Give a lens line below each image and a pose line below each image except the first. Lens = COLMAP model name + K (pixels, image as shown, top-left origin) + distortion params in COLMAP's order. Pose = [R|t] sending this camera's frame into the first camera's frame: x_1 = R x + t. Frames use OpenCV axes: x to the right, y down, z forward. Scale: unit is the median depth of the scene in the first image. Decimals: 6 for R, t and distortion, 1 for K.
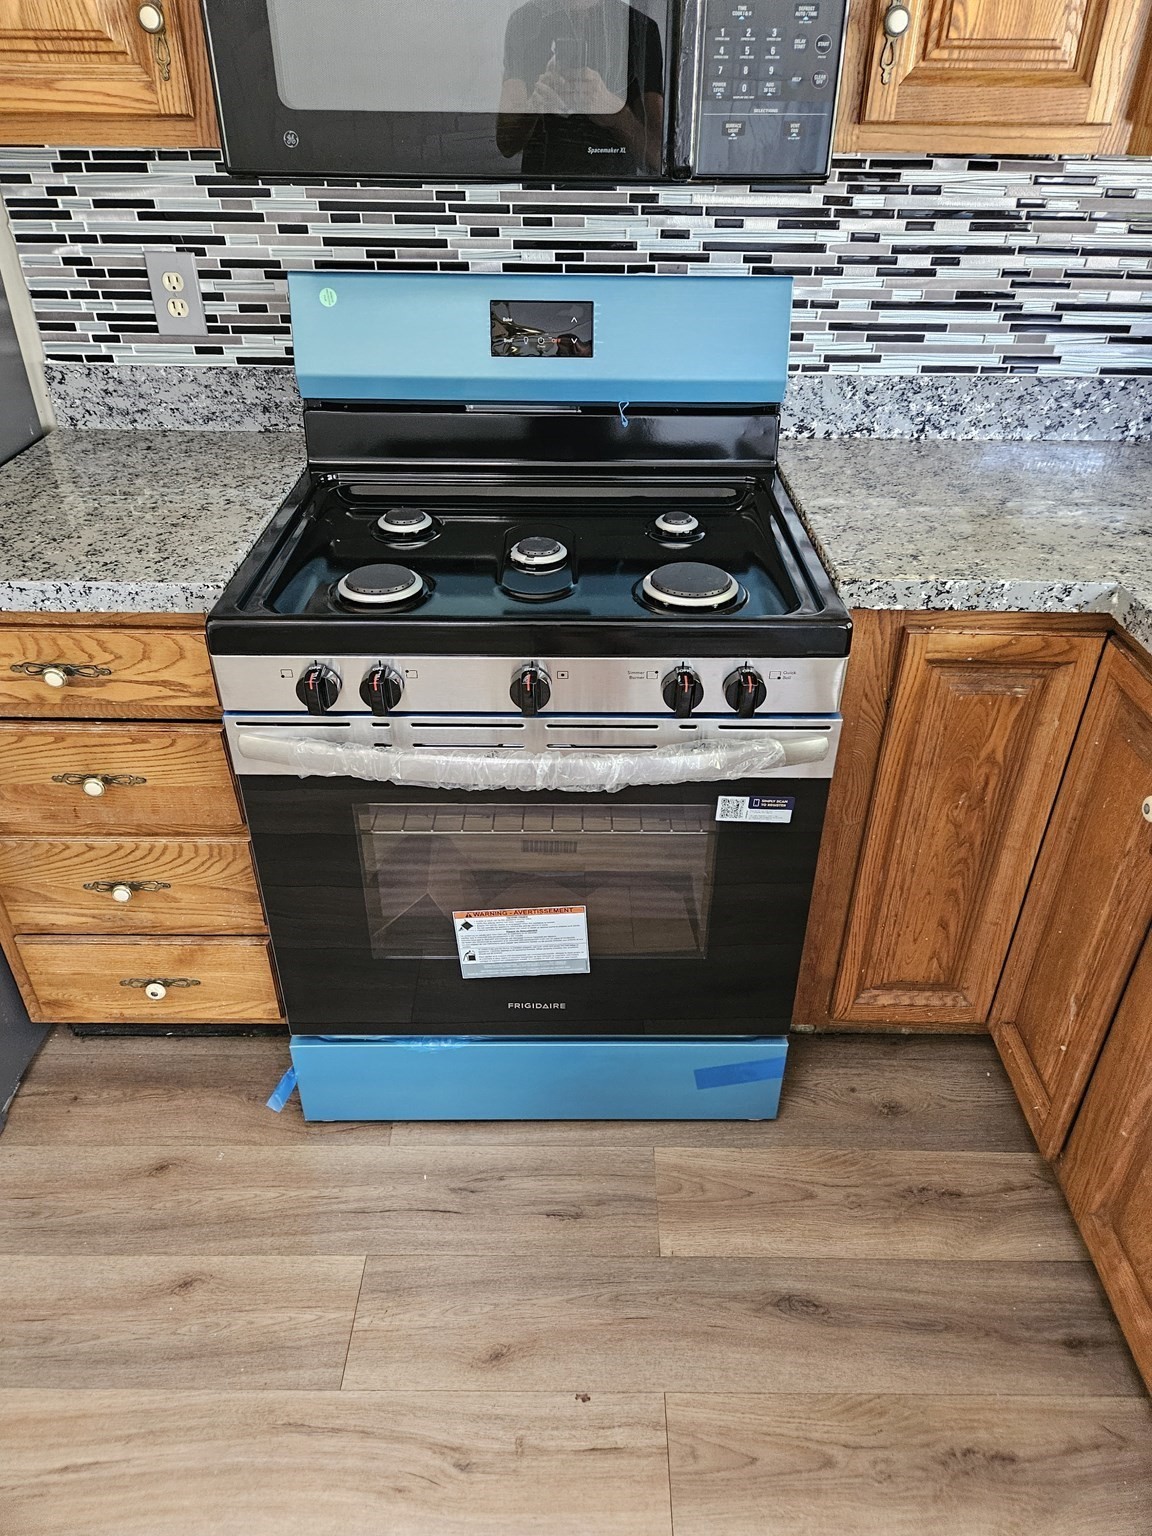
lens RADIAL K [[1045.8, 0, 575.8], [0, 1045.8, 744.4], [0, 0, 1]] dist [0.067733, -0.059879]
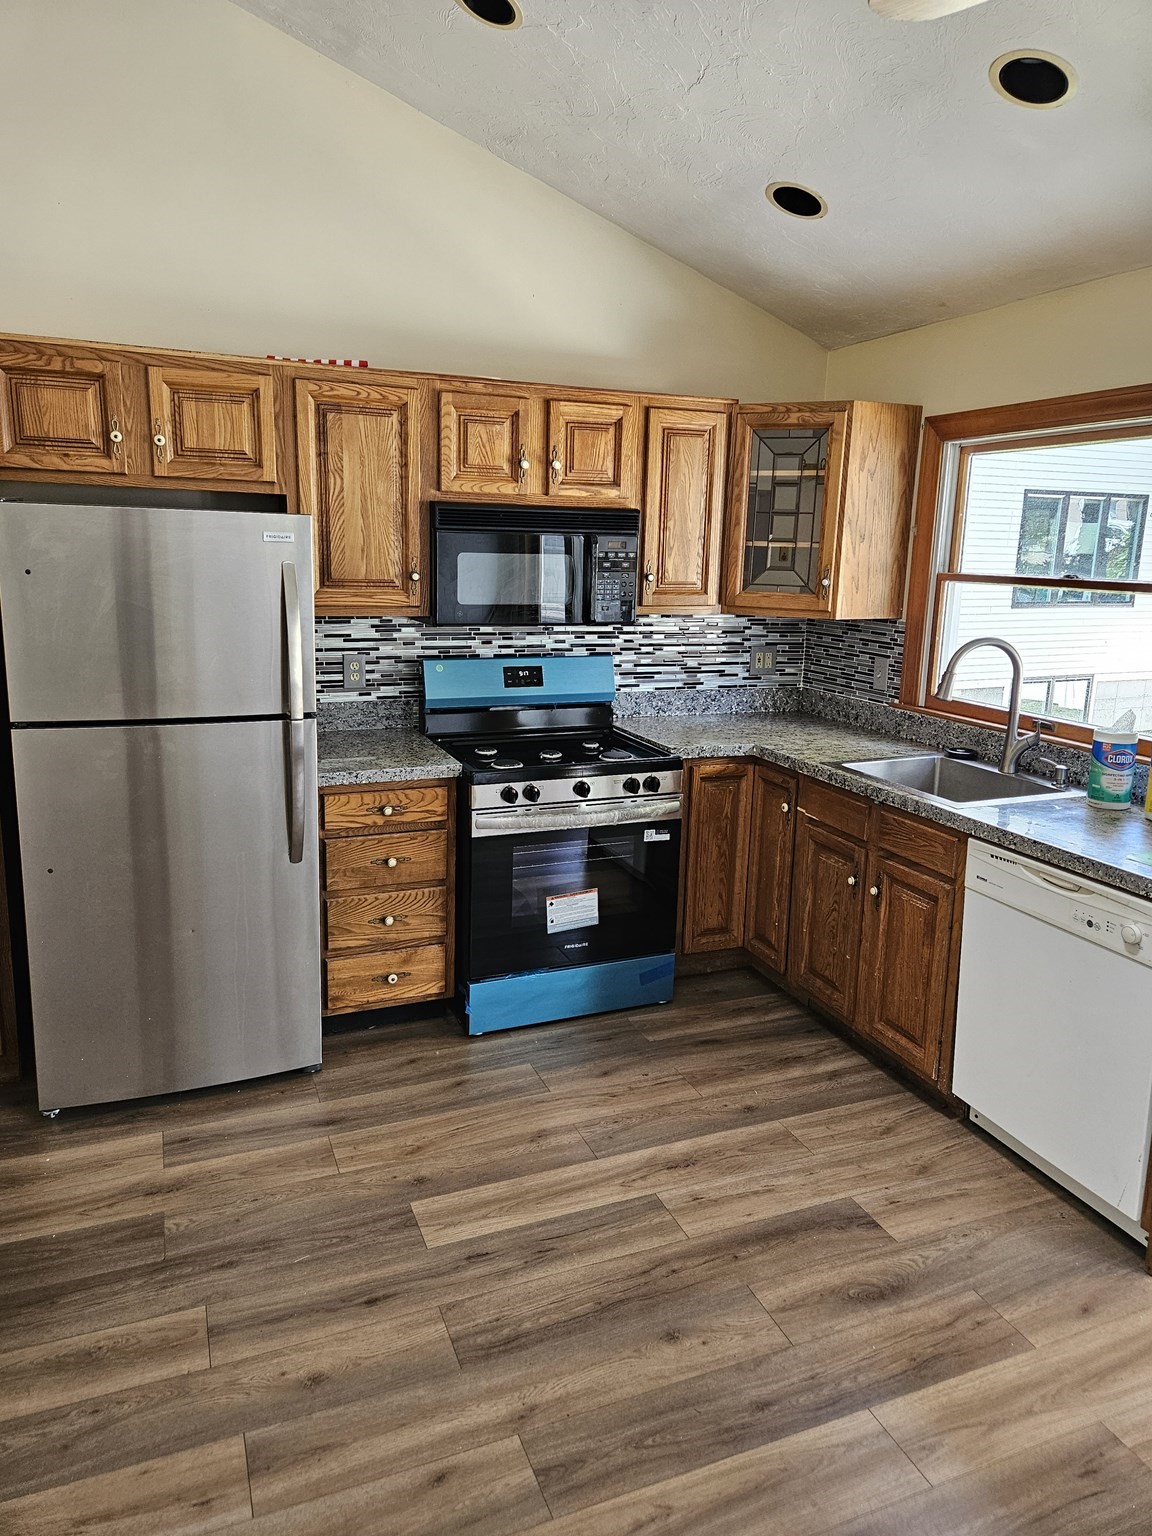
lens RADIAL K [[1045.8, 0, 565.4], [0, 1045.8, 745.0], [0, 0, 1]] dist [0.067733, -0.059879]
pose [[0.926410, -0.061619, 0.371439, -0.927269], [0.186623, 0.931955, -0.310856, 0.576847], [-0.327010, 0.357299, 0.874872, -1.203711]]
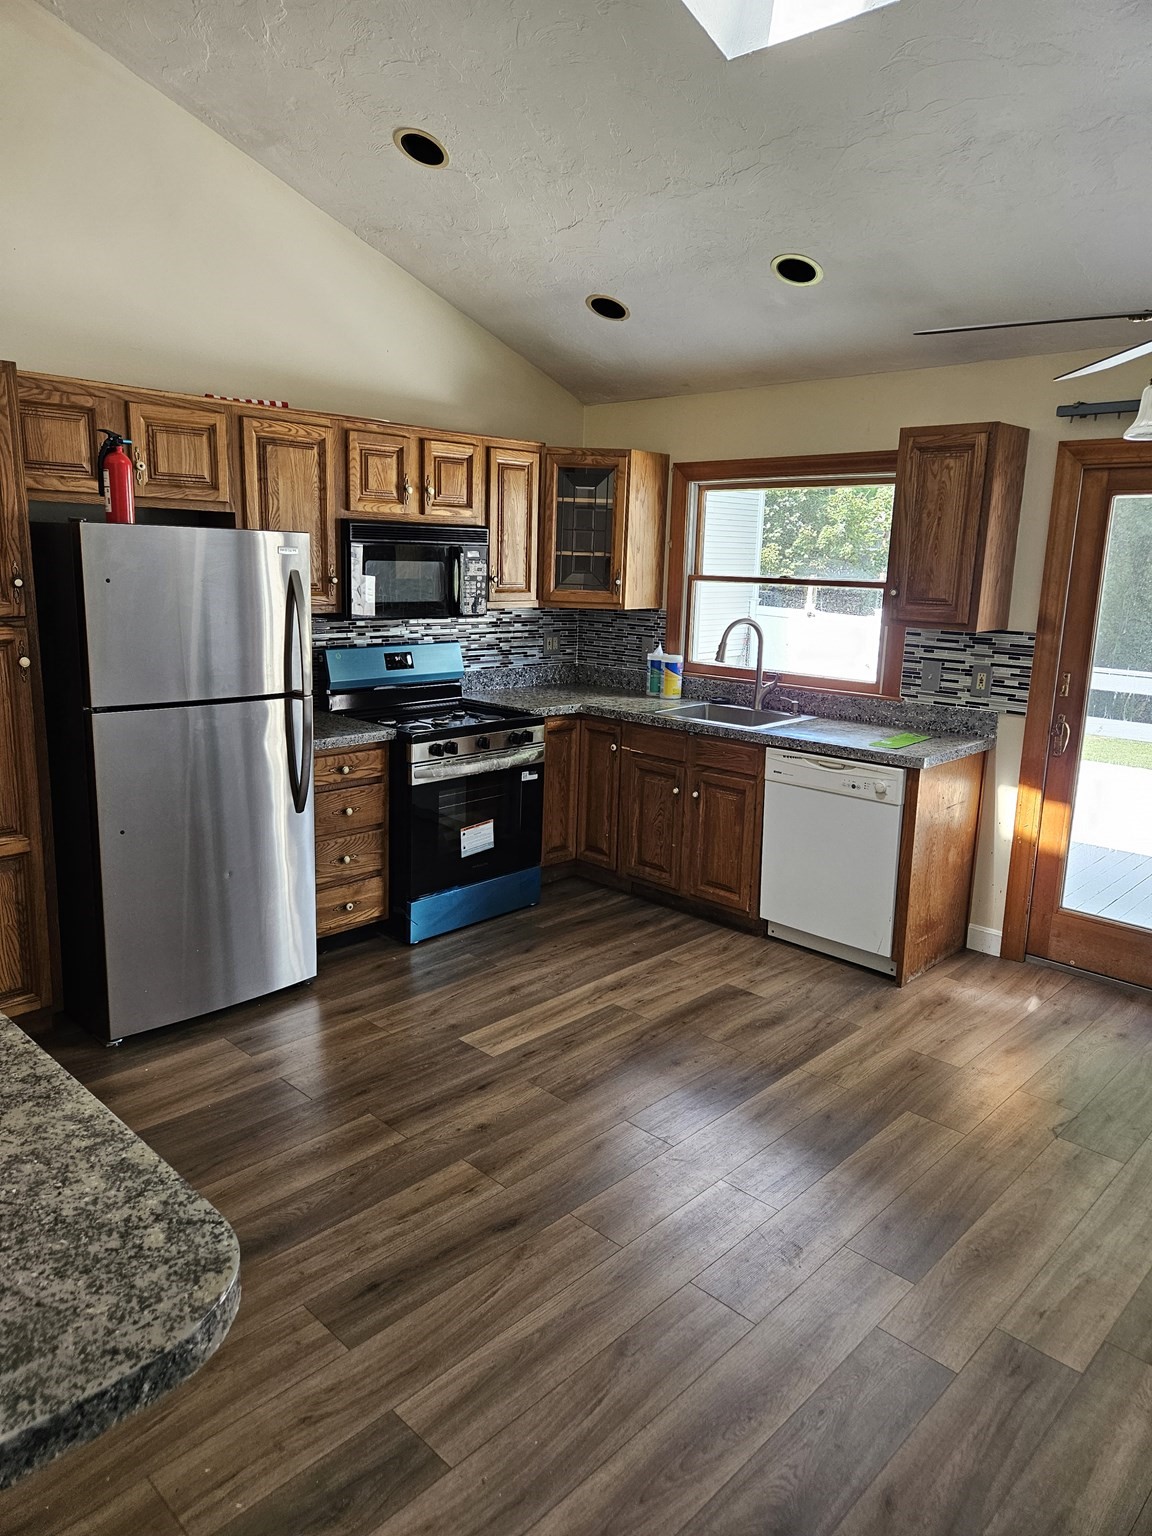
lens RADIAL K [[1045.8, 0, 574.6], [0, 1045.8, 758.1], [0, 0, 1]] dist [0.067733, -0.059879]
pose [[0.691379, -0.133339, 0.710082, -2.008687], [0.364227, 0.913120, -0.183168, 0.644181], [-0.623967, 0.385270, 0.679877, -1.355319]]
